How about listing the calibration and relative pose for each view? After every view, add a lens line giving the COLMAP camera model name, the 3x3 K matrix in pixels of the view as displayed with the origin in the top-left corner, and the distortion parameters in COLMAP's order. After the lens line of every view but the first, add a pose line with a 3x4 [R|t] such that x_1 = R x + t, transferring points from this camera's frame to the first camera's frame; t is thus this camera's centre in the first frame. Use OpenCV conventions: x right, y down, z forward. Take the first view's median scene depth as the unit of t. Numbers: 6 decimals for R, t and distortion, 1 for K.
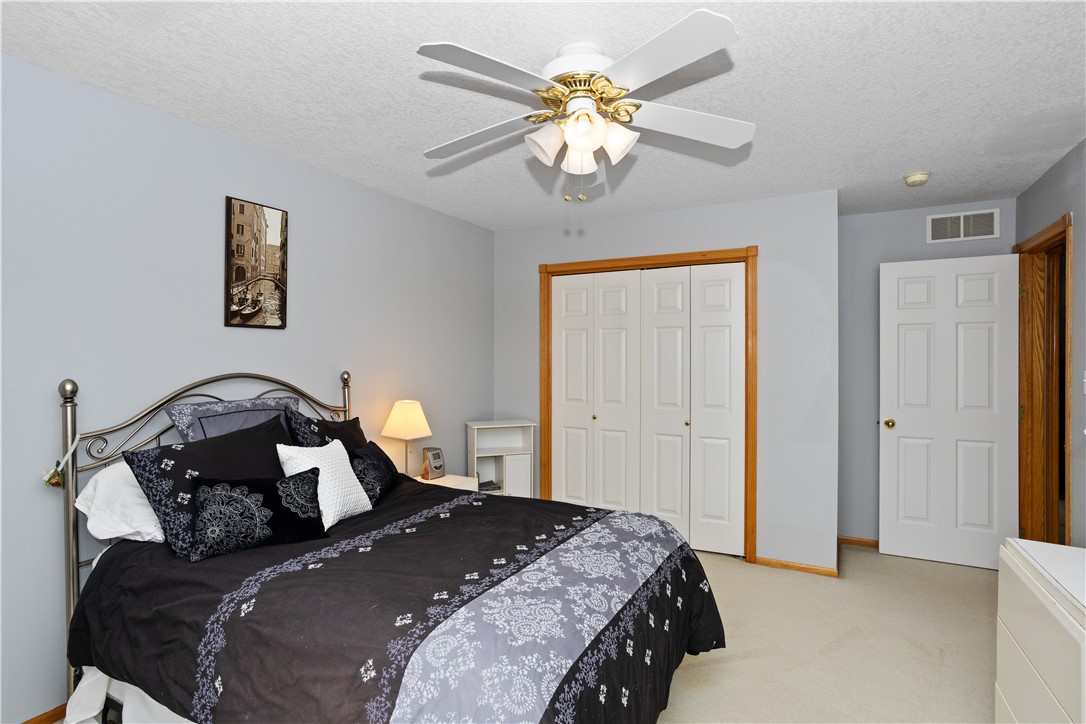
lens RADIAL K [[535.7, 0, 539.5], [0, 535.7, 361.7], [0, 0, 1]] dist [-0.036731, 0.021824]
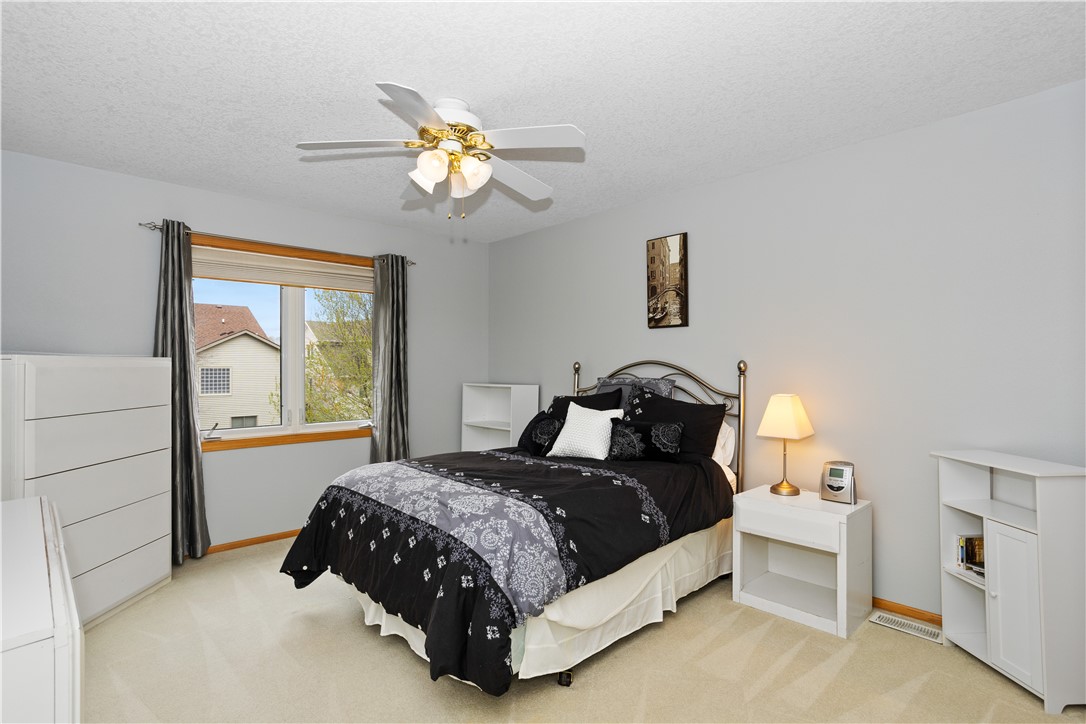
lens RADIAL K [[535.7, 0, 540.5], [0, 535.7, 360.3], [0, 0, 1]] dist [-0.036731, 0.021824]
pose [[-0.293021, 0.000786, -0.956106, 0.882134], [0.002421, 0.999997, 0.000081, 0.019794], [0.956103, -0.002291, -0.293022, 1.105757]]
